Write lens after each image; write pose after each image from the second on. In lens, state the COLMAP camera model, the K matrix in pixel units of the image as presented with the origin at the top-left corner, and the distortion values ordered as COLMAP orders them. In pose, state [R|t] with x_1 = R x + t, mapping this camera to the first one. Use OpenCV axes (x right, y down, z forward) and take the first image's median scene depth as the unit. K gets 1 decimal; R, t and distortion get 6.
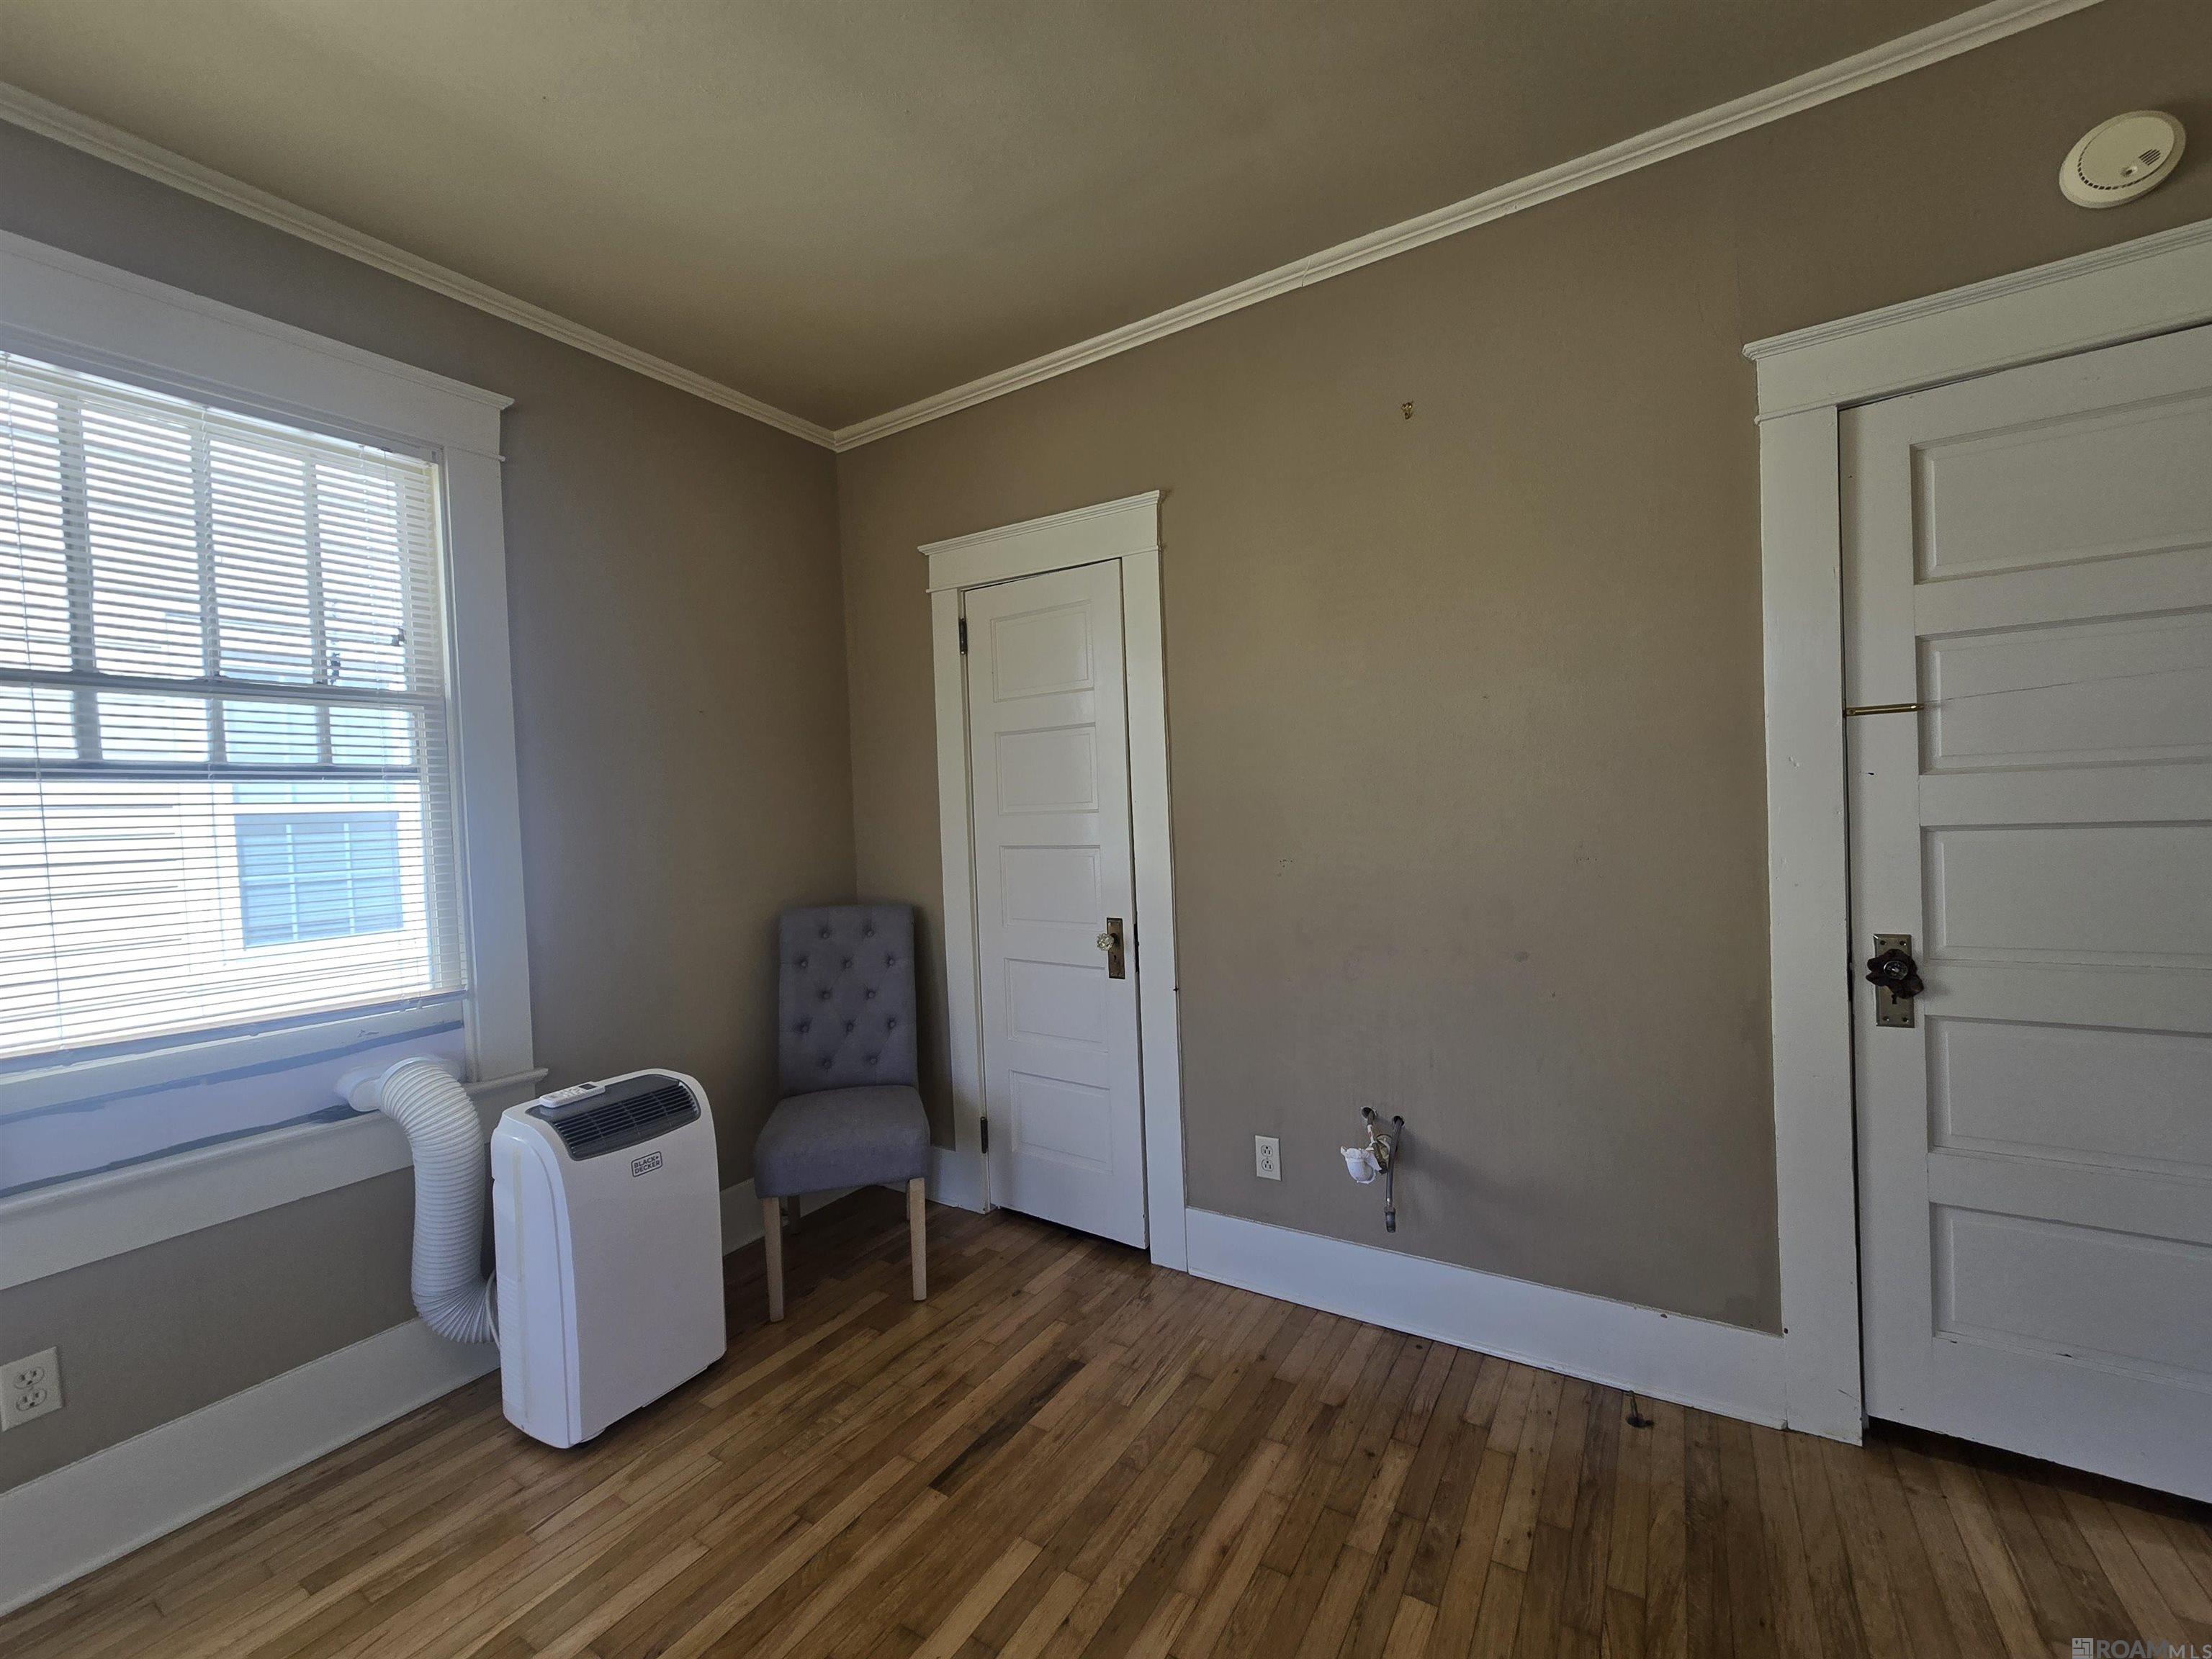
lens RADIAL K [[902.7, 0, 1111.3], [0, 902.7, 826.8], [0, 0, 1]] dist [0.000291, -0.004899]
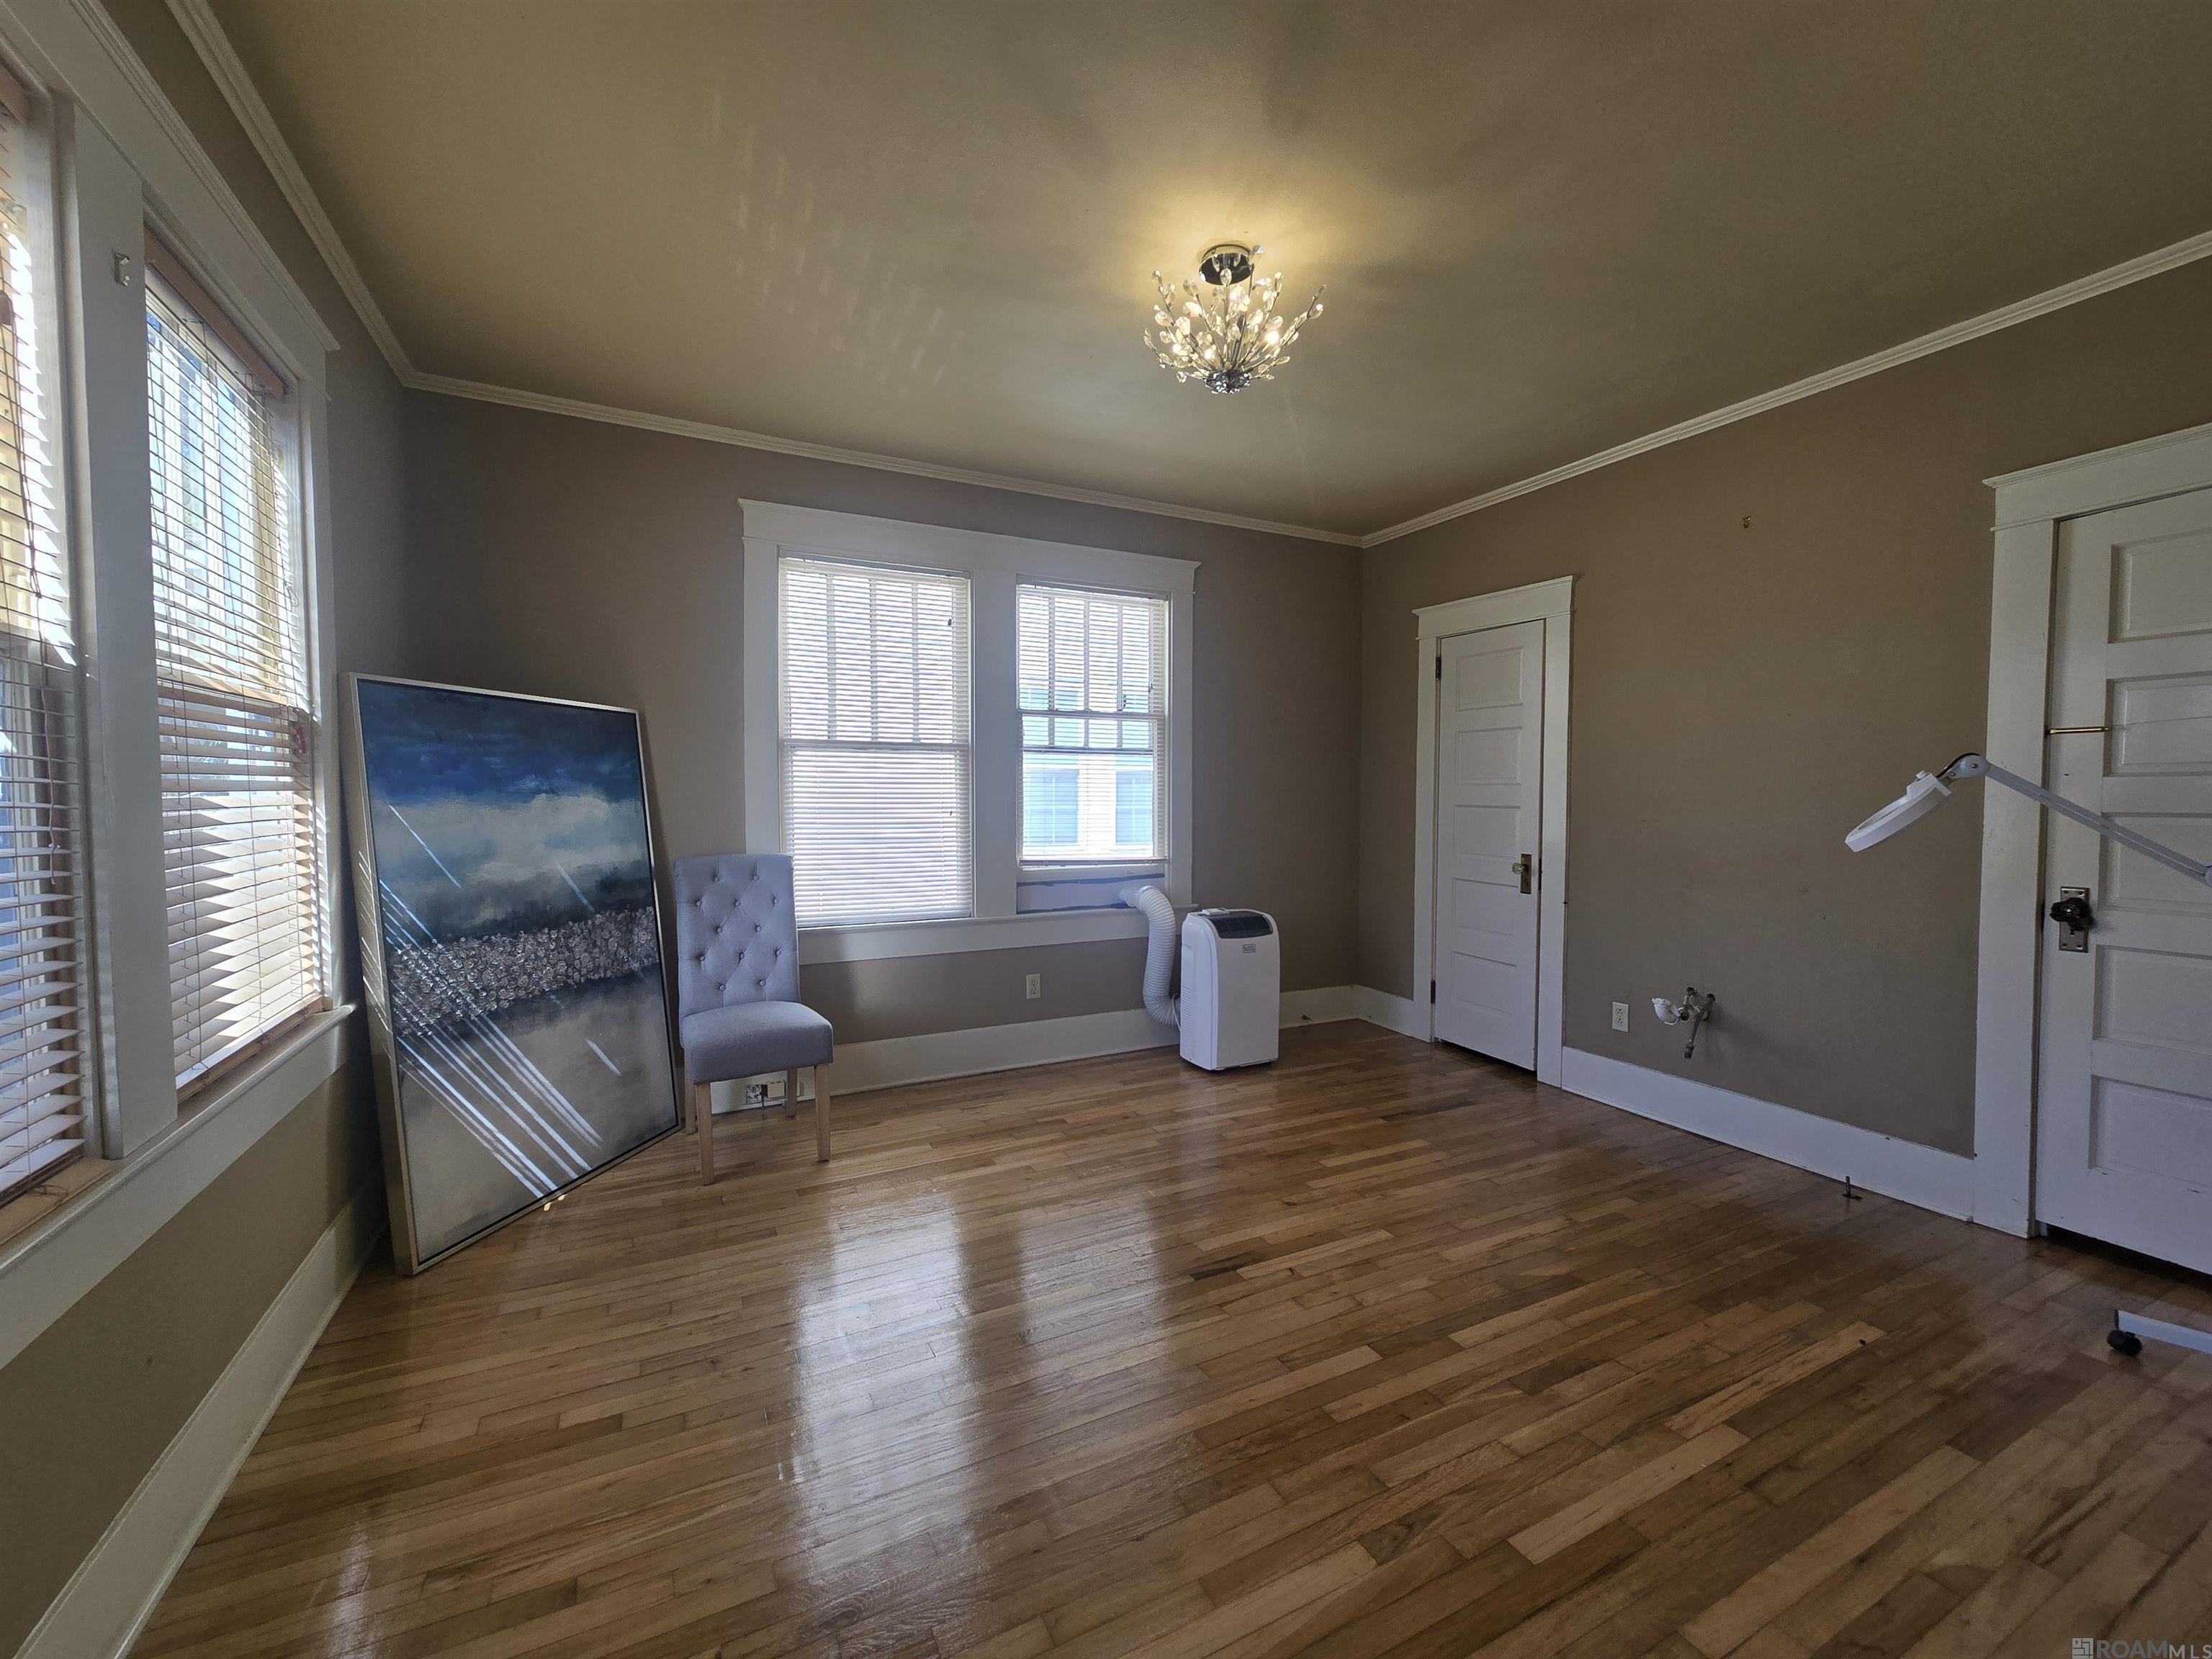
lens RADIAL K [[902.7, 0, 1111.3], [0, 902.7, 826.8], [0, 0, 1]] dist [0.000291, -0.004899]
pose [[0.854104, 0.062108, -0.516380, 0.254276], [-0.047551, 0.998011, 0.041386, 0.032943], [0.517923, -0.010794, 0.855359, -0.904919]]
